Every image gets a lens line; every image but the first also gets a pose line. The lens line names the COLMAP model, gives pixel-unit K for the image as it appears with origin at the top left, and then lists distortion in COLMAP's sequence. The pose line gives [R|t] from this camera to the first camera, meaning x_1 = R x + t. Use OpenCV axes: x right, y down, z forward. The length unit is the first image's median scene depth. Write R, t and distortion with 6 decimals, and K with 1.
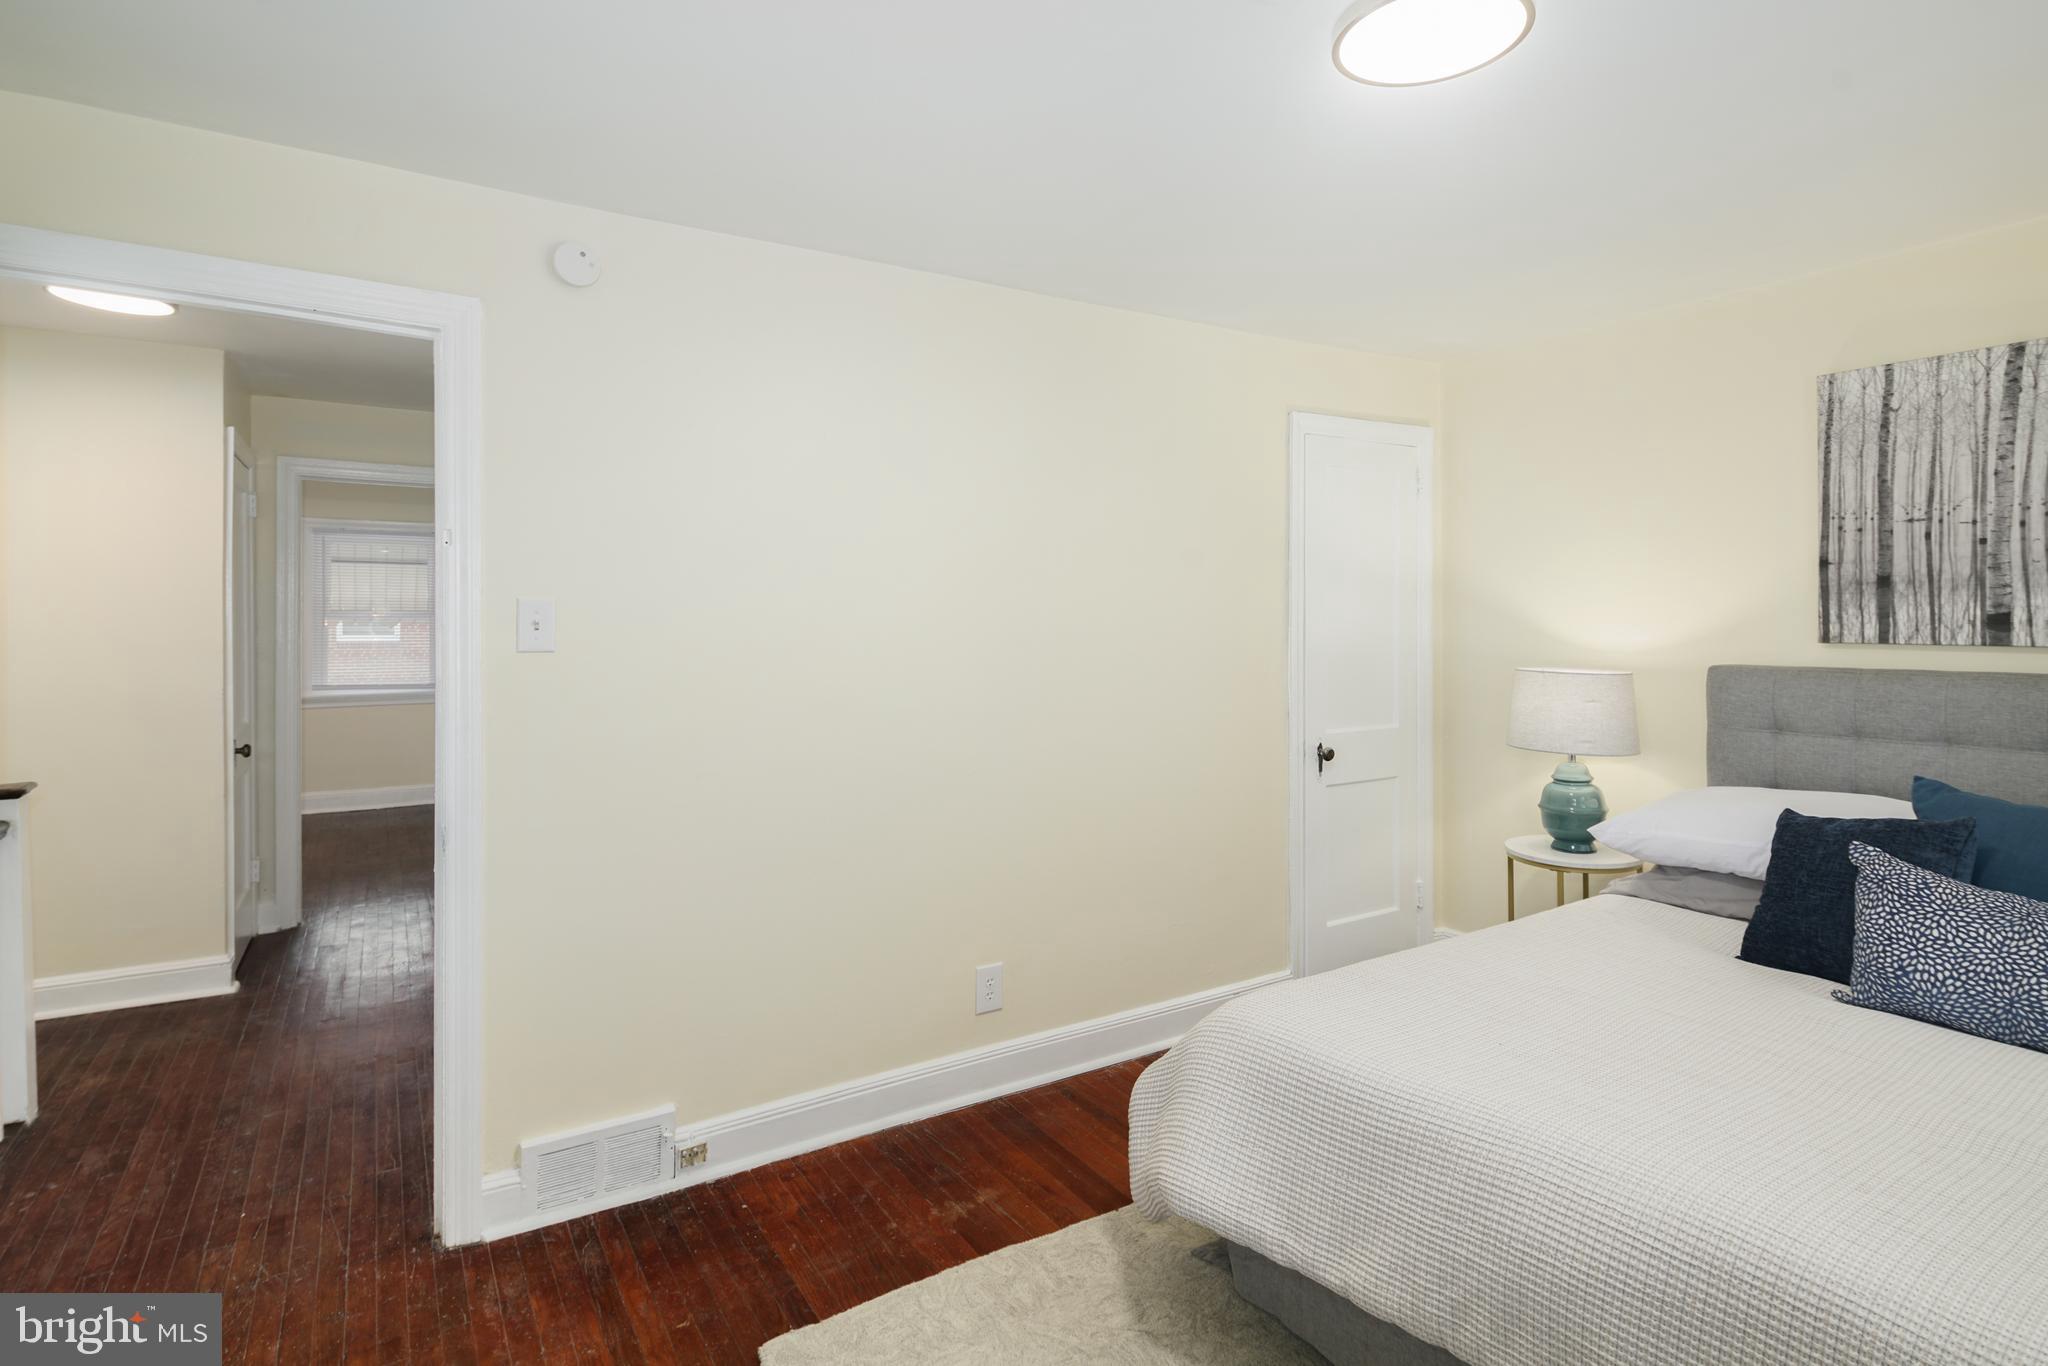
lens RADIAL K [[1031.3, 0, 1014.7], [0, 1031.3, 613.4], [0, 0, 1]] dist [-0.002572, -0.001539]
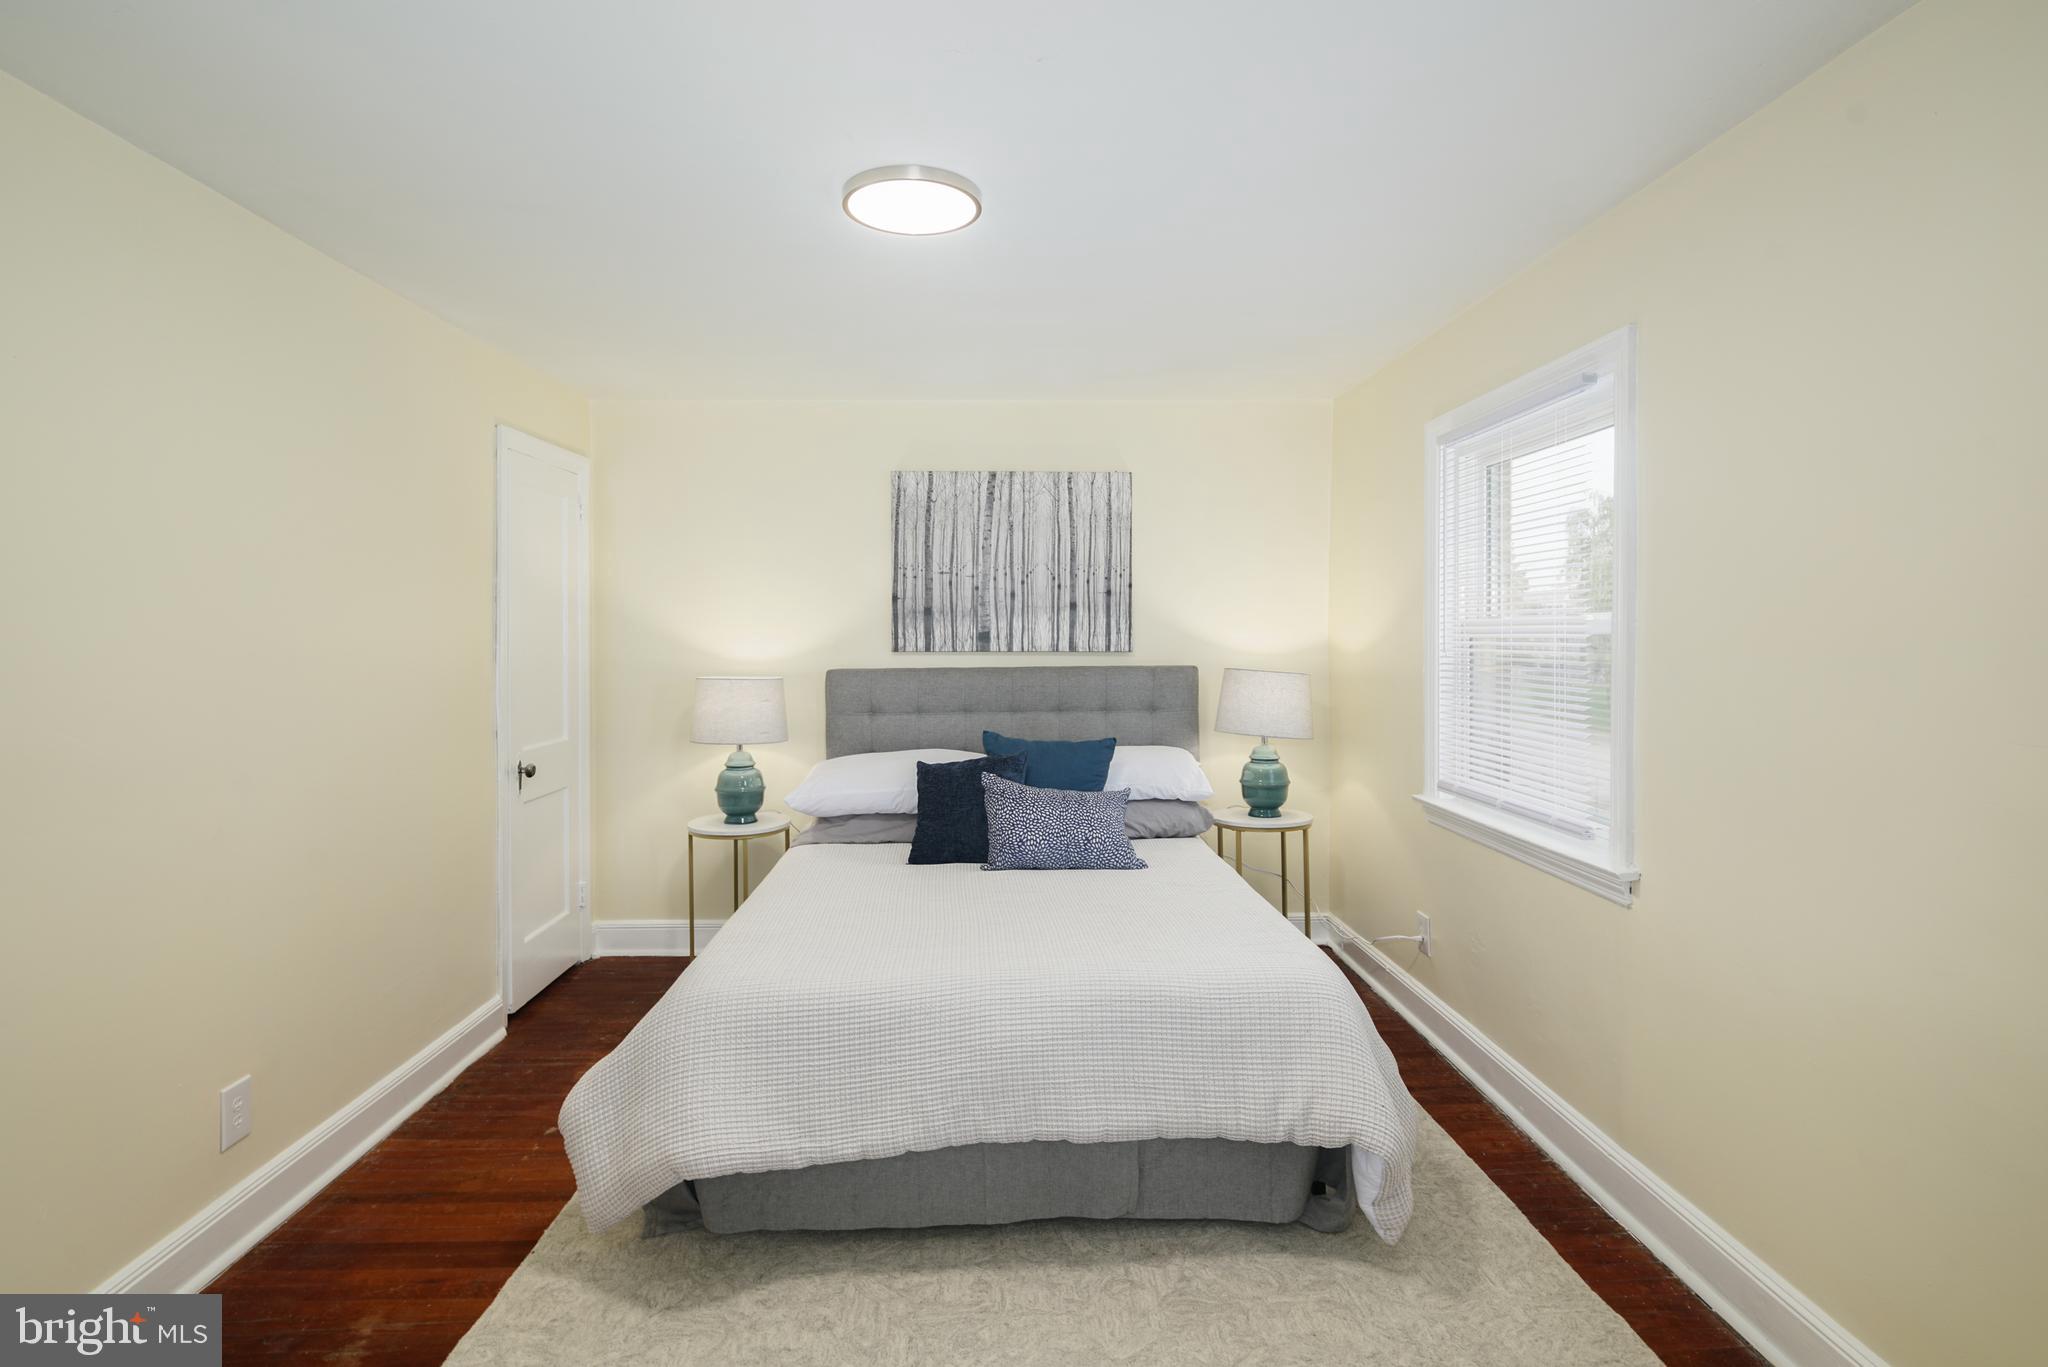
lens RADIAL K [[1022.8, 0, 1015.1], [0, 1022.8, 632.4], [0, 0, 1]] dist [-0.000423, -0.000642]
pose [[0.503110, 0.002419, 0.864219, -0.428482], [-0.001557, 0.999997, -0.001893, 0.003553], [-0.864221, -0.000394, 0.503112, 0.115528]]
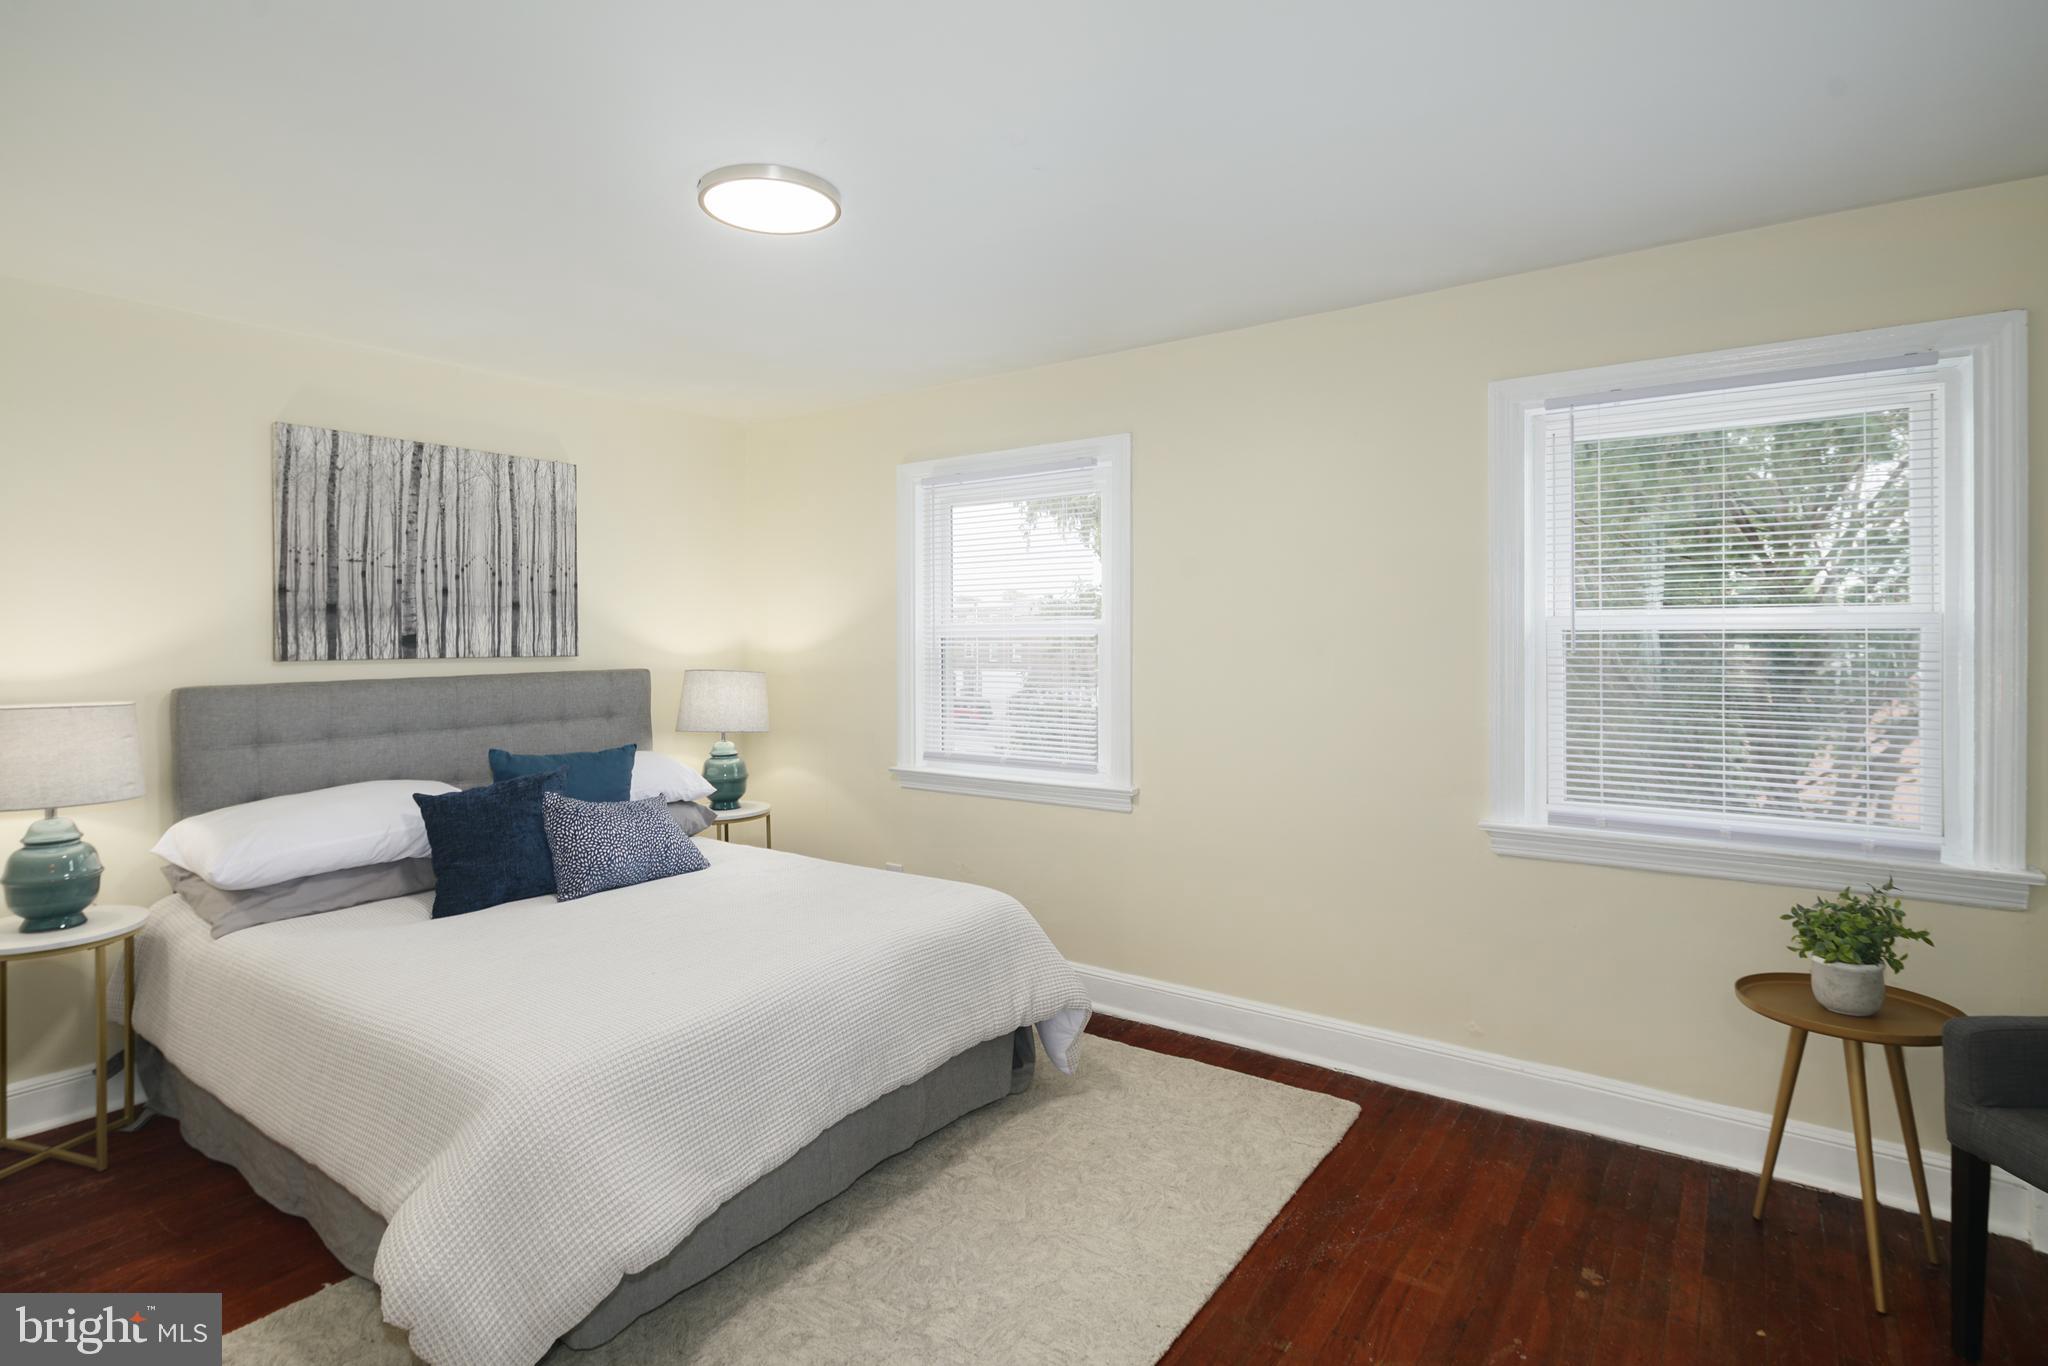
lens RADIAL K [[1022.8, 0, 1015.1], [0, 1022.8, 631.9], [0, 0, 1]] dist [-0.000423, -0.000642]
pose [[-0.381113, 0.007453, 0.924499, -0.586838], [0.003430, 0.999972, -0.006647, 0.007428], [-0.924522, 0.000638, -0.381128, 0.732702]]
